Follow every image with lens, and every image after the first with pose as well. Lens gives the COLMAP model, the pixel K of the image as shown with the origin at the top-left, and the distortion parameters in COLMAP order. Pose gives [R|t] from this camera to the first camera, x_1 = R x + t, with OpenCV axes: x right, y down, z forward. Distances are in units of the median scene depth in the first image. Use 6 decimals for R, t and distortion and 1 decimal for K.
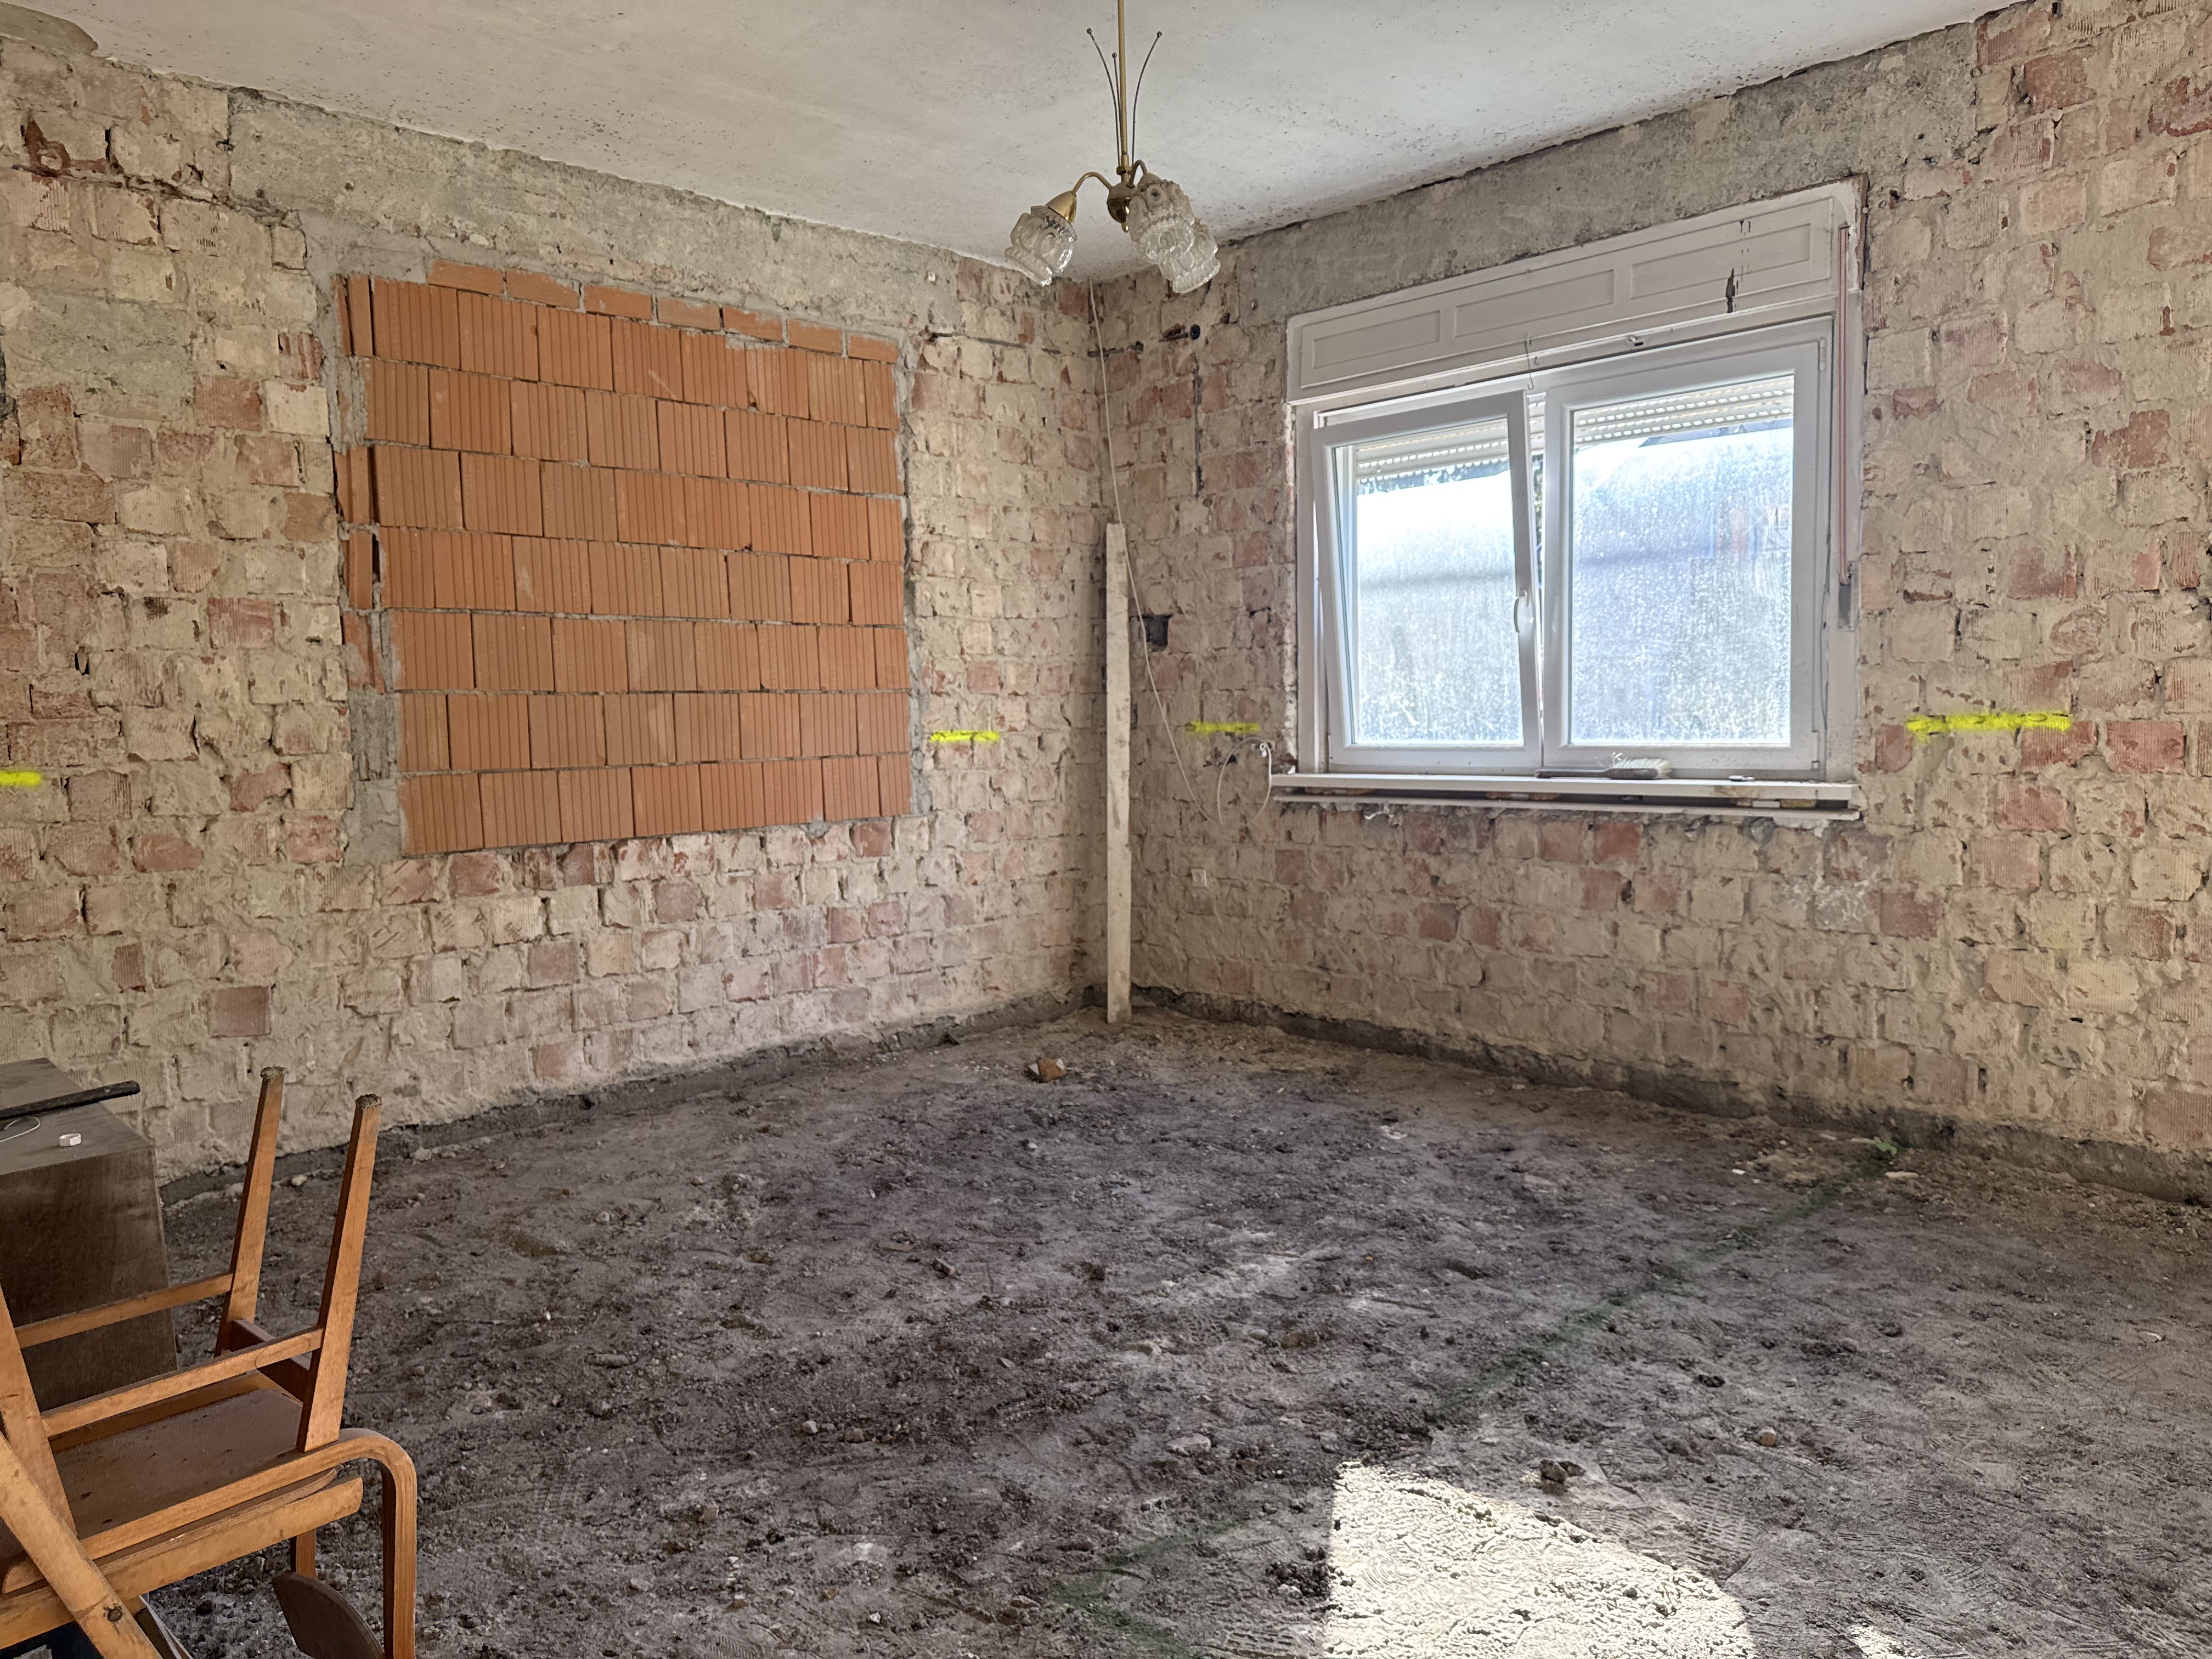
lens RADIAL K [[1539.1, 0, 1101.6], [0, 1539.1, 841.9], [0, 0, 1]] dist [0.159717, -0.300517]
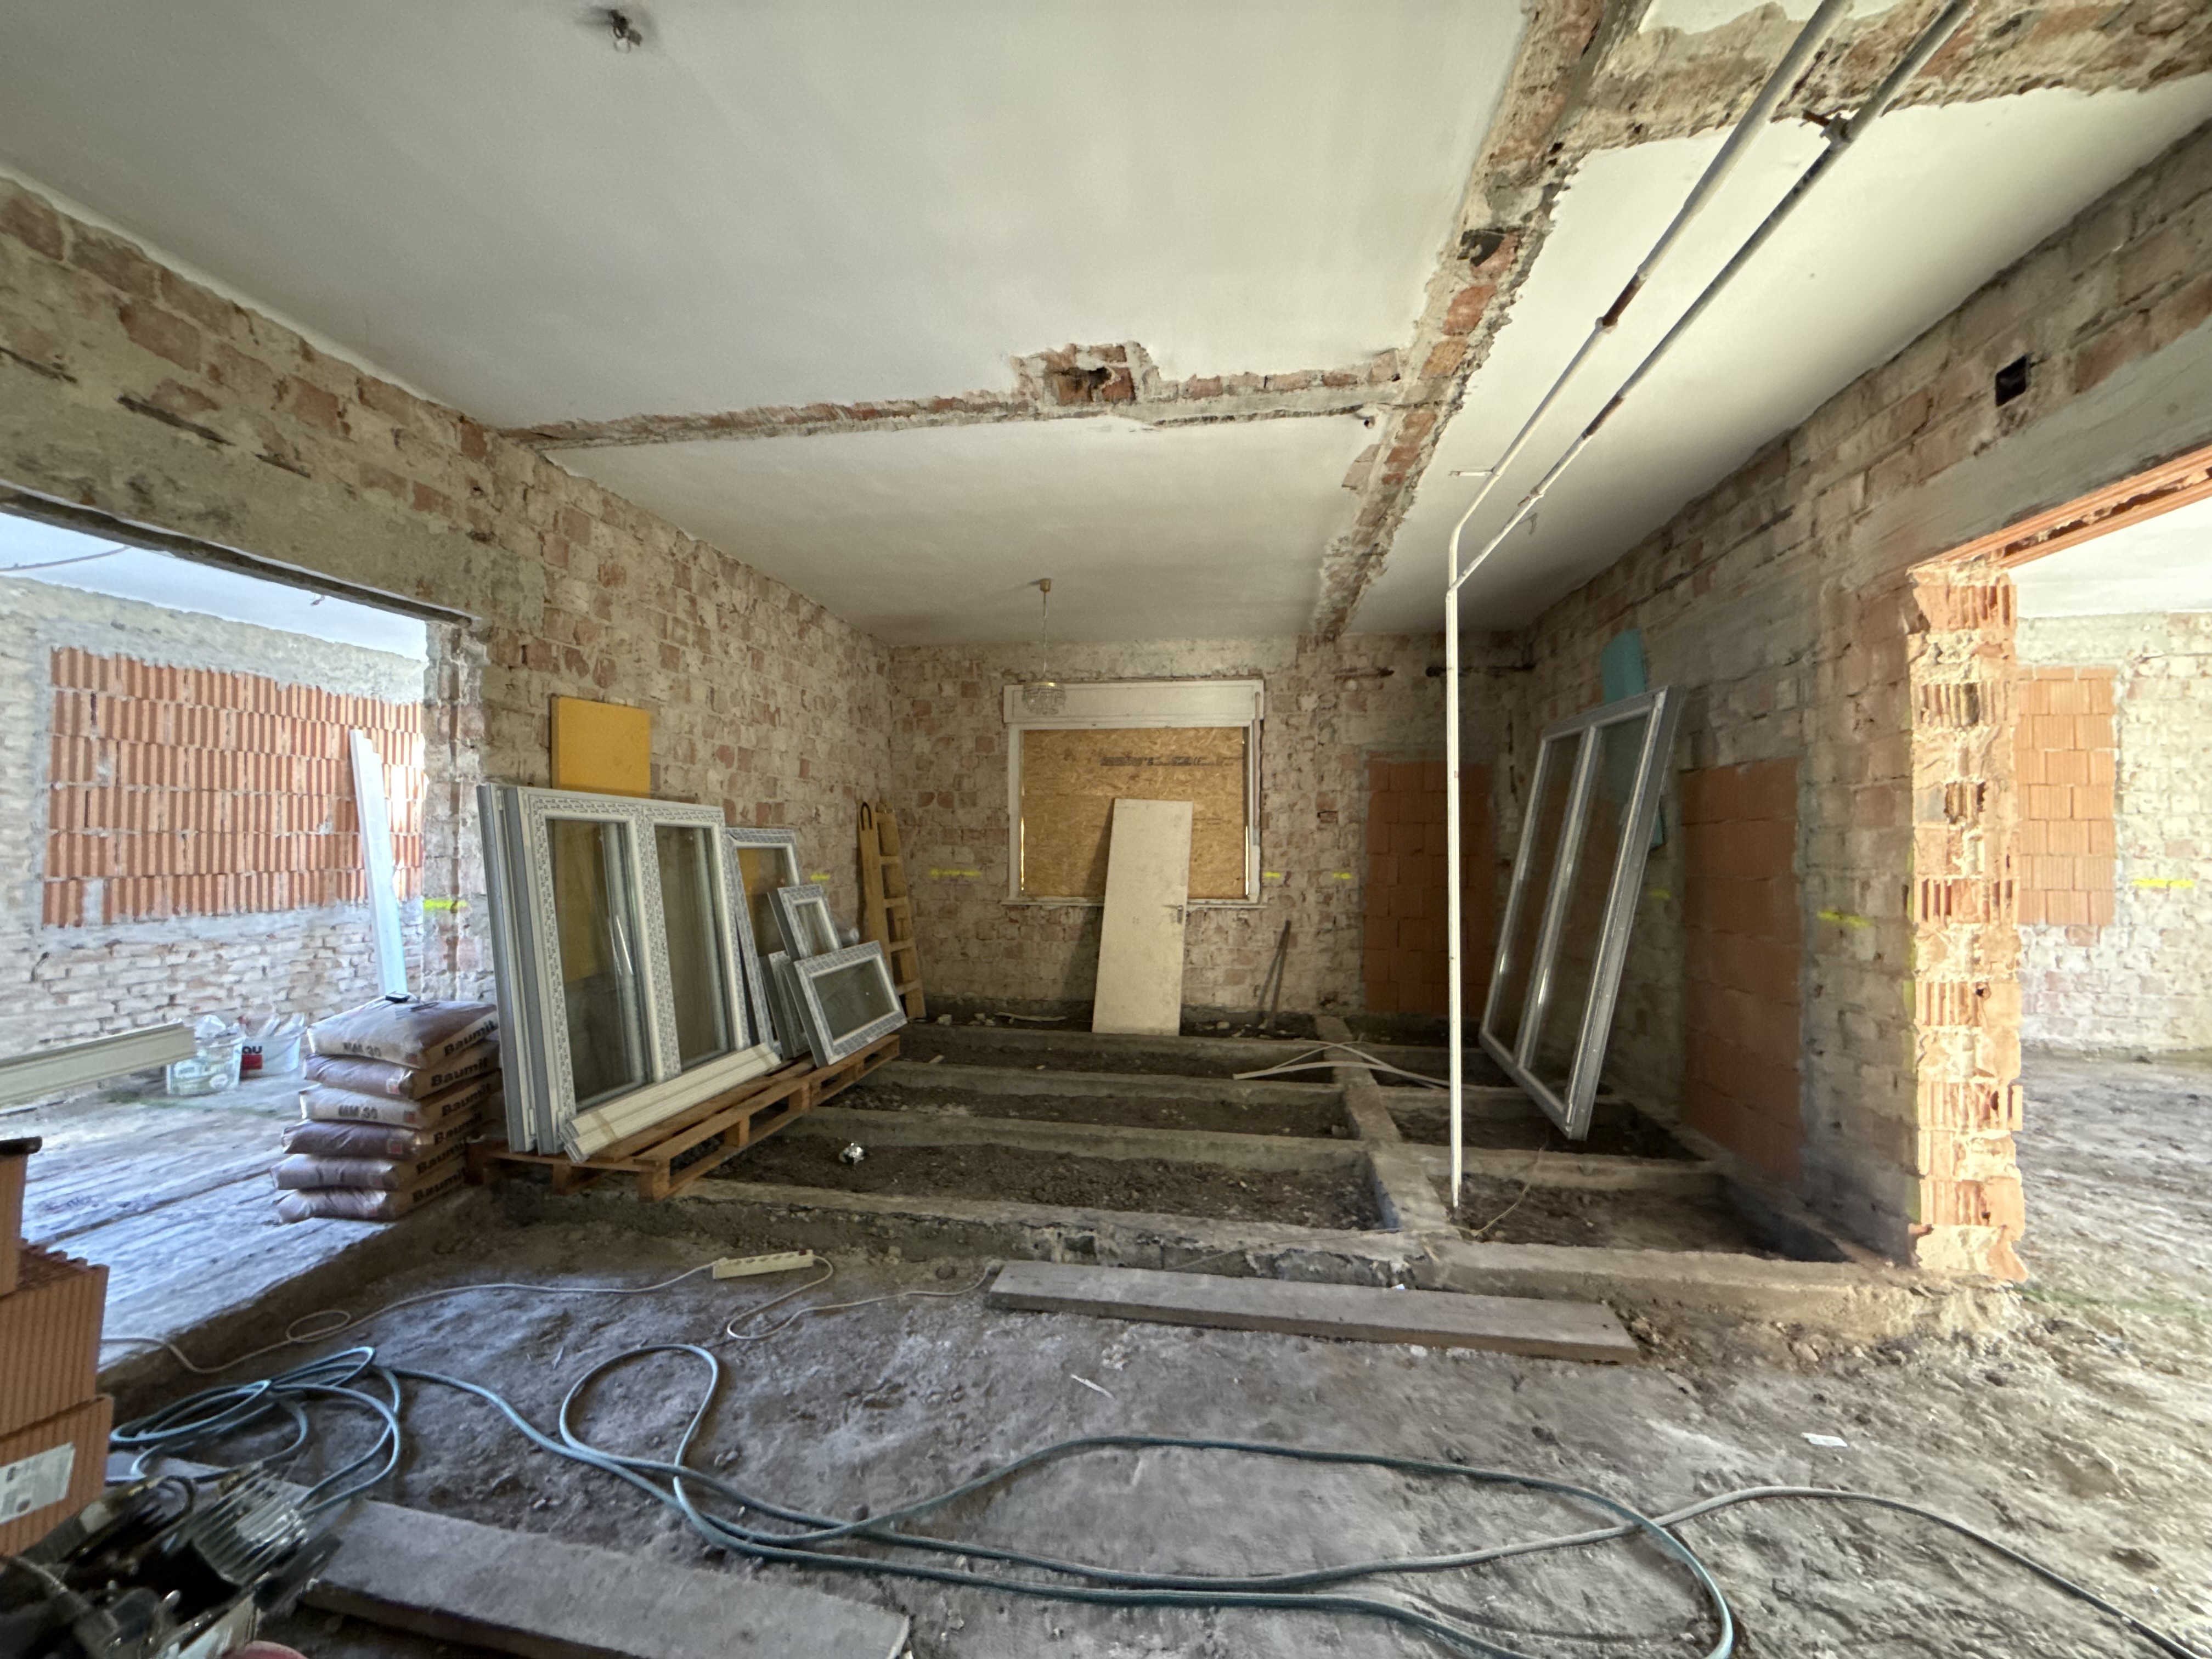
lens RADIAL K [[875.1, 0, 1100.4], [0, 875.1, 828.3], [0, 0, 1]] dist [-0.001932, 0.000324]
pose [[0.603374, 0.019462, -0.797221, -0.033860], [-0.093823, 0.994491, -0.046732, 0.030745], [0.791920, 0.102995, 0.601876, -0.599243]]
